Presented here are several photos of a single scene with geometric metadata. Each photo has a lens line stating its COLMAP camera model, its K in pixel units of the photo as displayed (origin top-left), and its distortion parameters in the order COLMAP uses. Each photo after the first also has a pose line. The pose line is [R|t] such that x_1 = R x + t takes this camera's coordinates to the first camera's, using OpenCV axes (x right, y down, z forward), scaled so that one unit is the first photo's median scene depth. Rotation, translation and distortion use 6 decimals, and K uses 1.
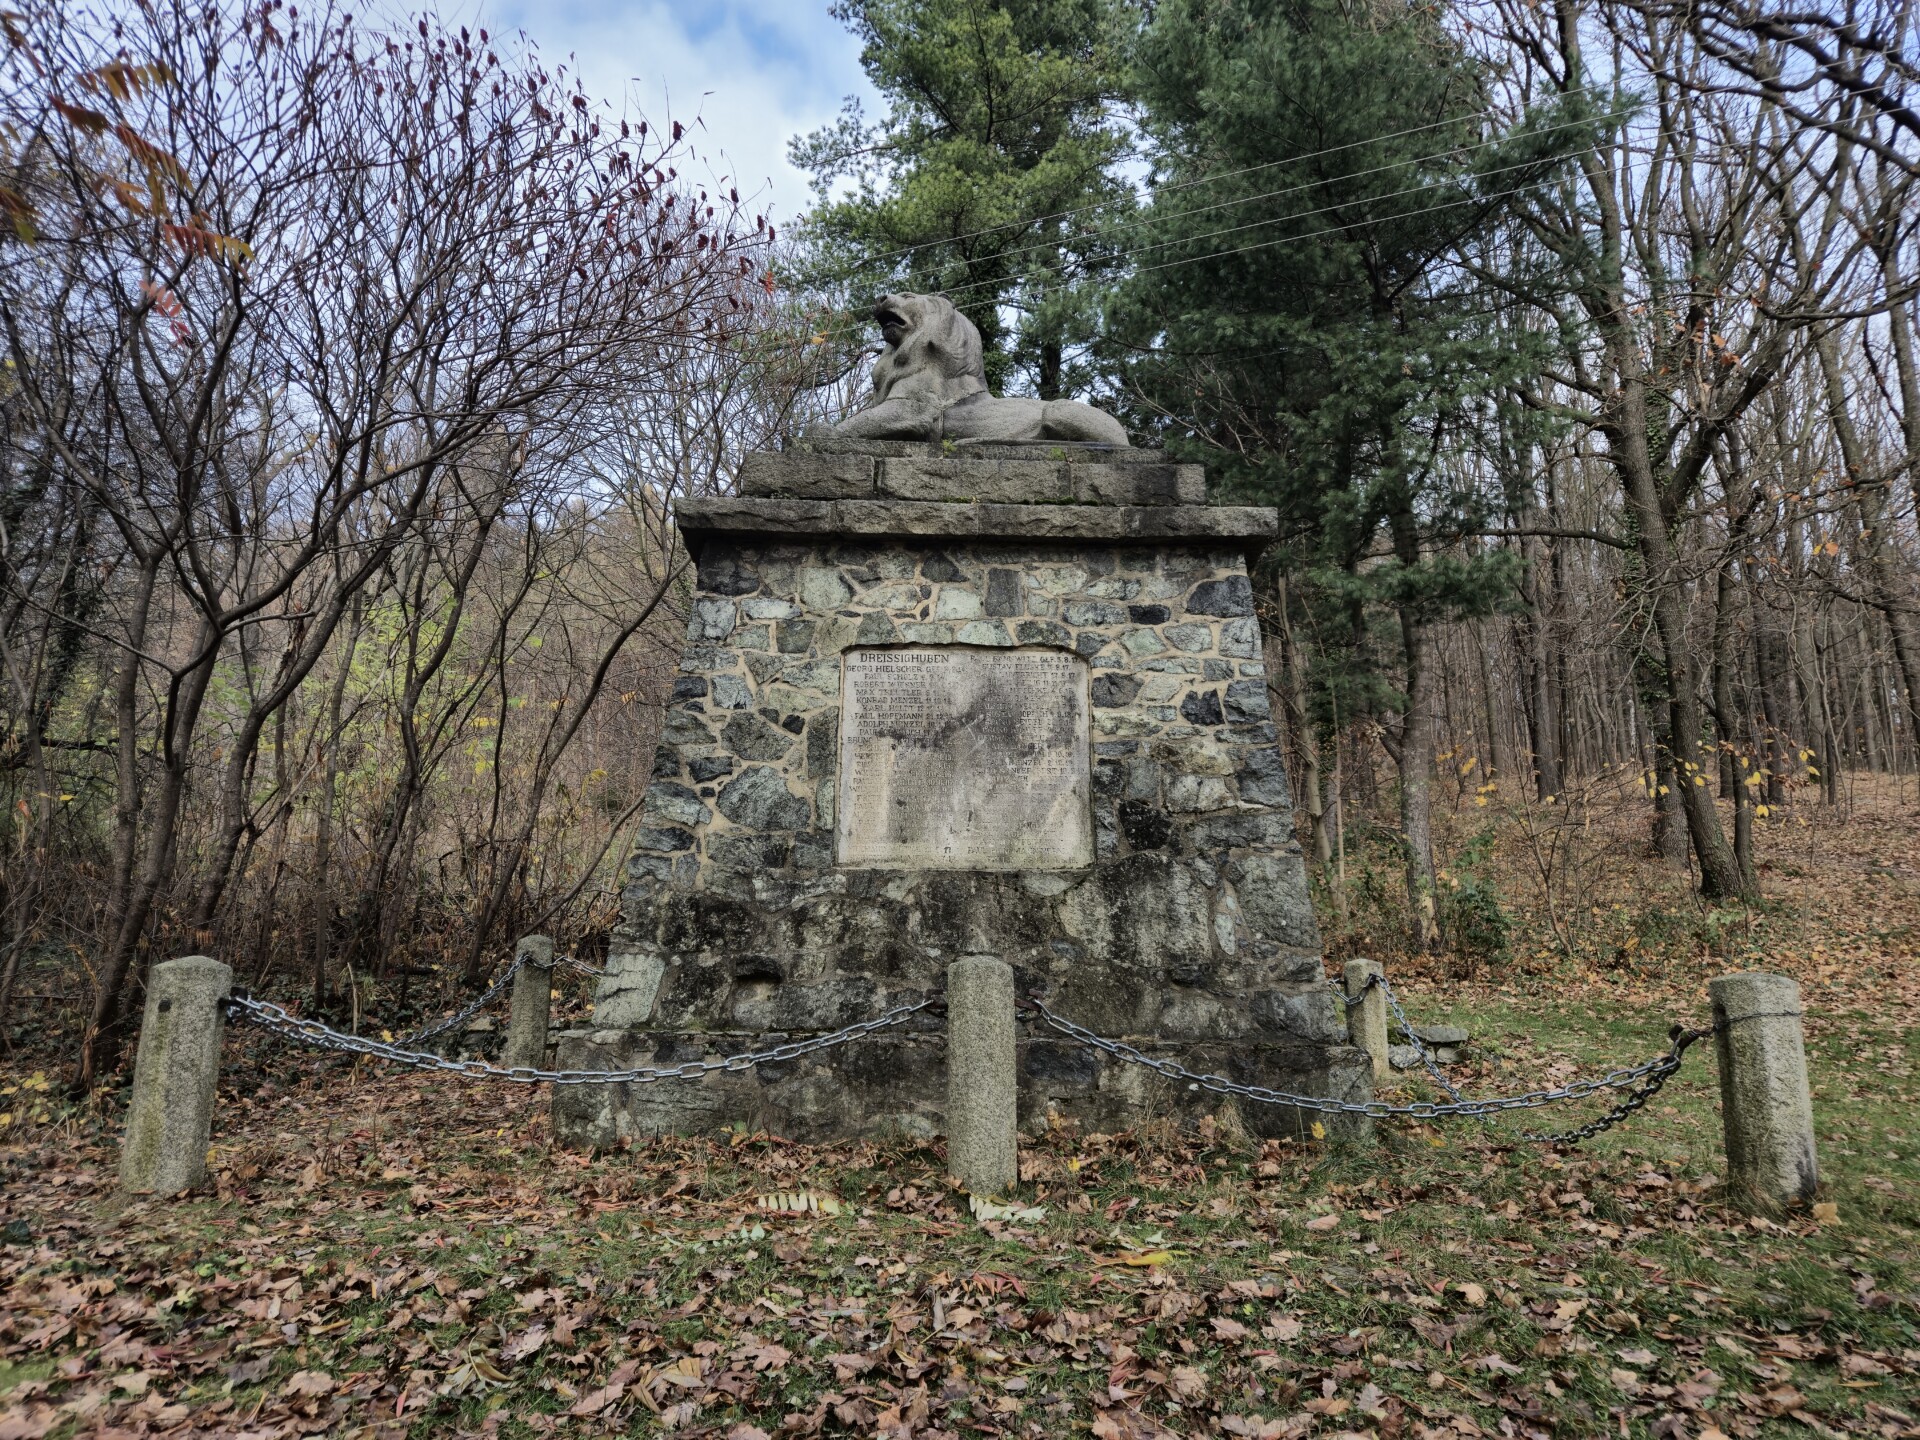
lens RADIAL K [[1290.4, 0, 948.1], [0, 1290.4, 695.0], [0, 0, 1]] dist [0.066903, -0.057963]
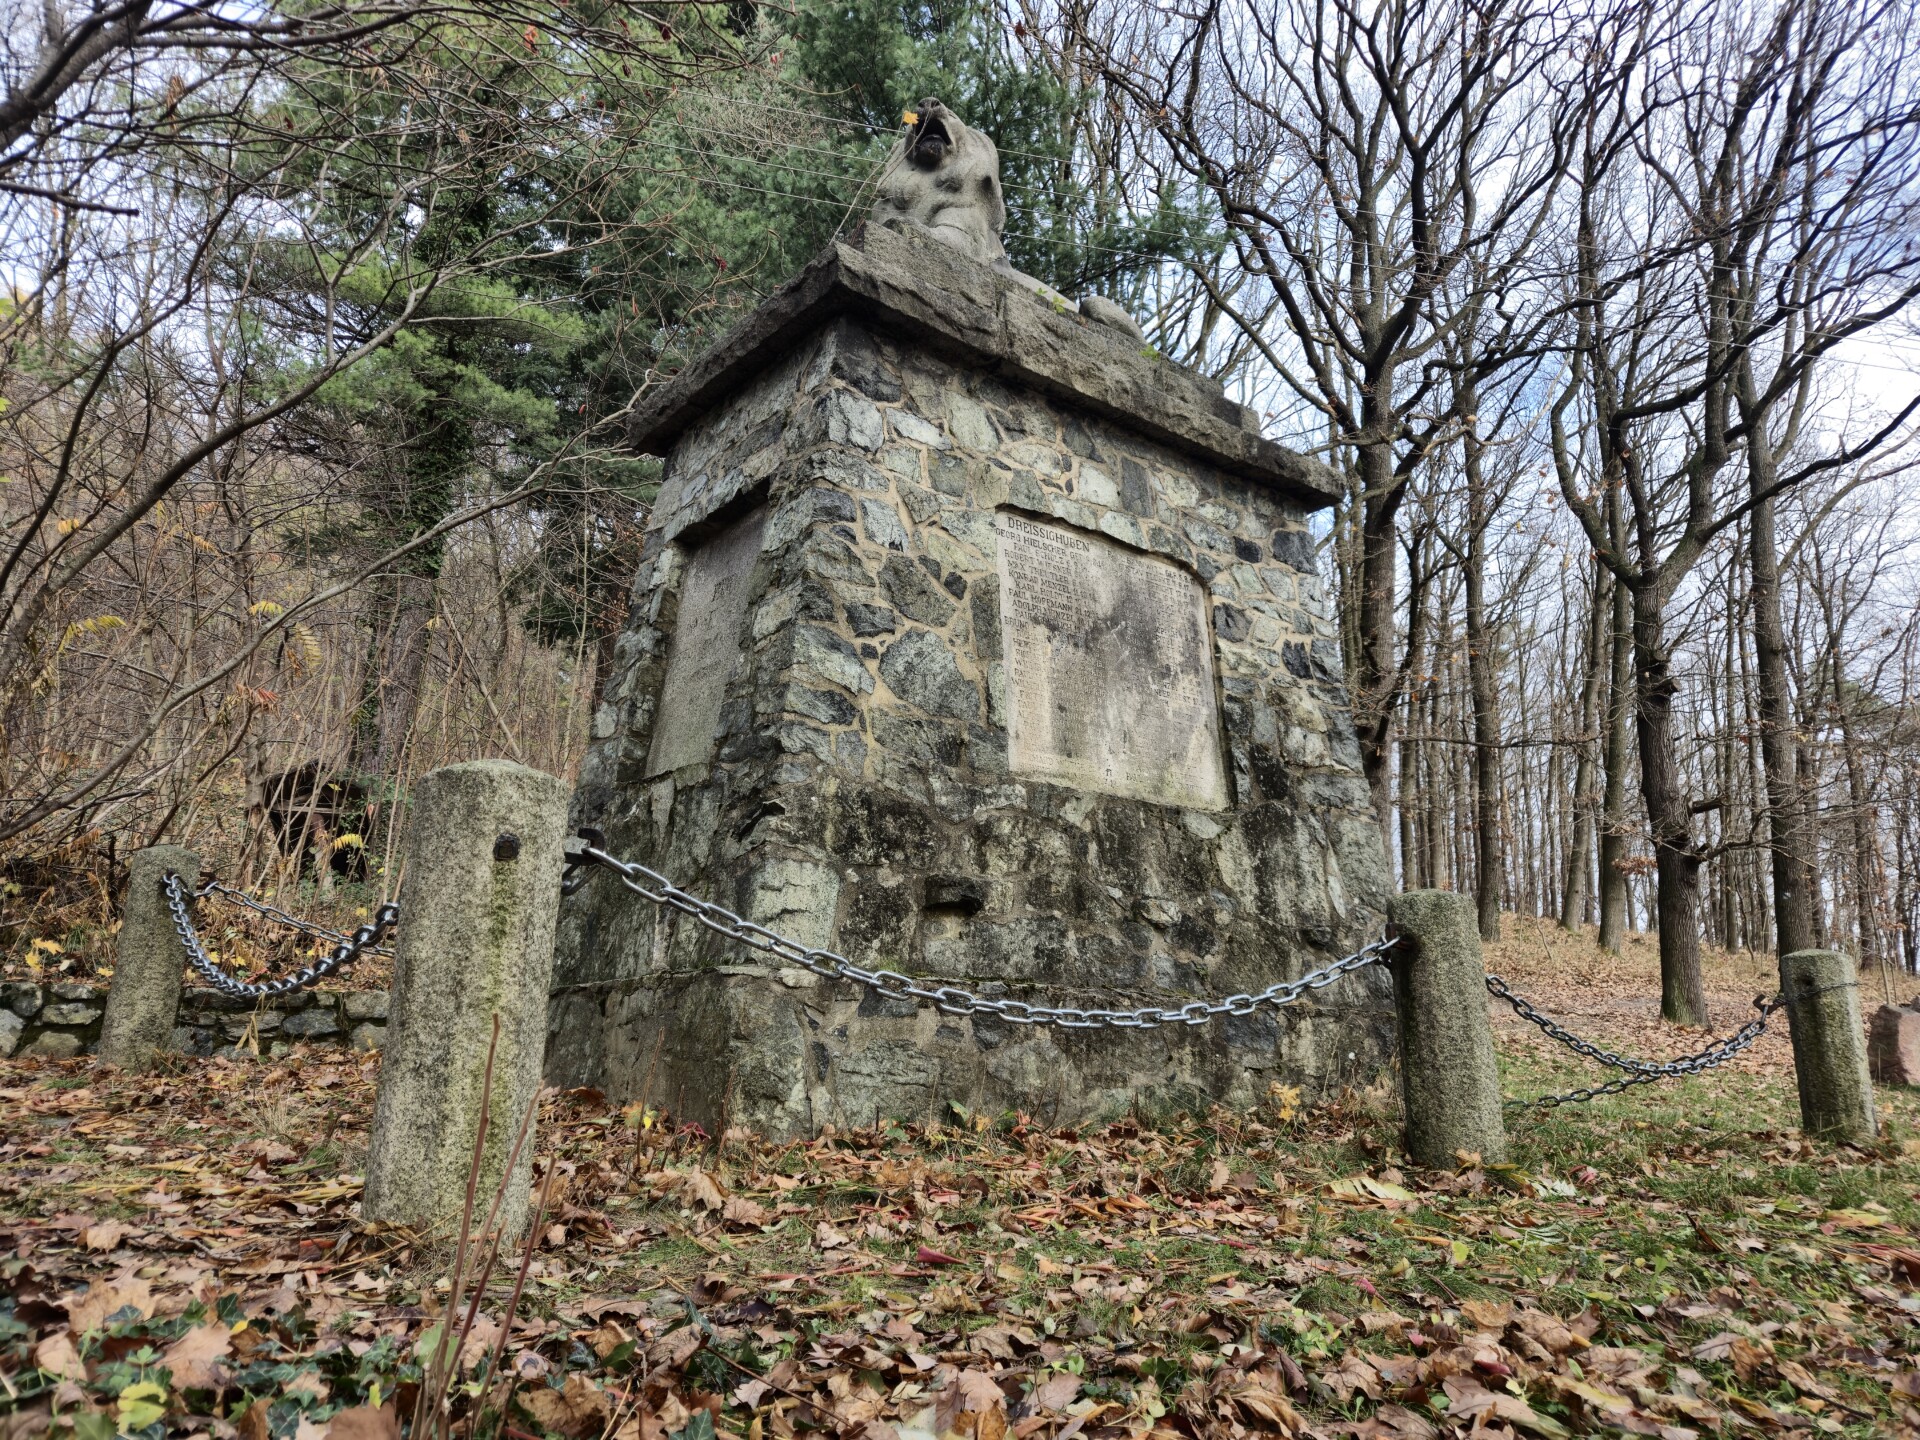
lens RADIAL K [[1290.4, 0, 963.1], [0, 1290.4, 703.7], [0, 0, 1]] dist [0.066903, -0.057963]
pose [[0.804678, 0.156693, 0.572661, -0.538736], [-0.150016, 0.986907, -0.059243, 0.135458], [-0.574447, -0.038237, 0.817649, 0.369902]]
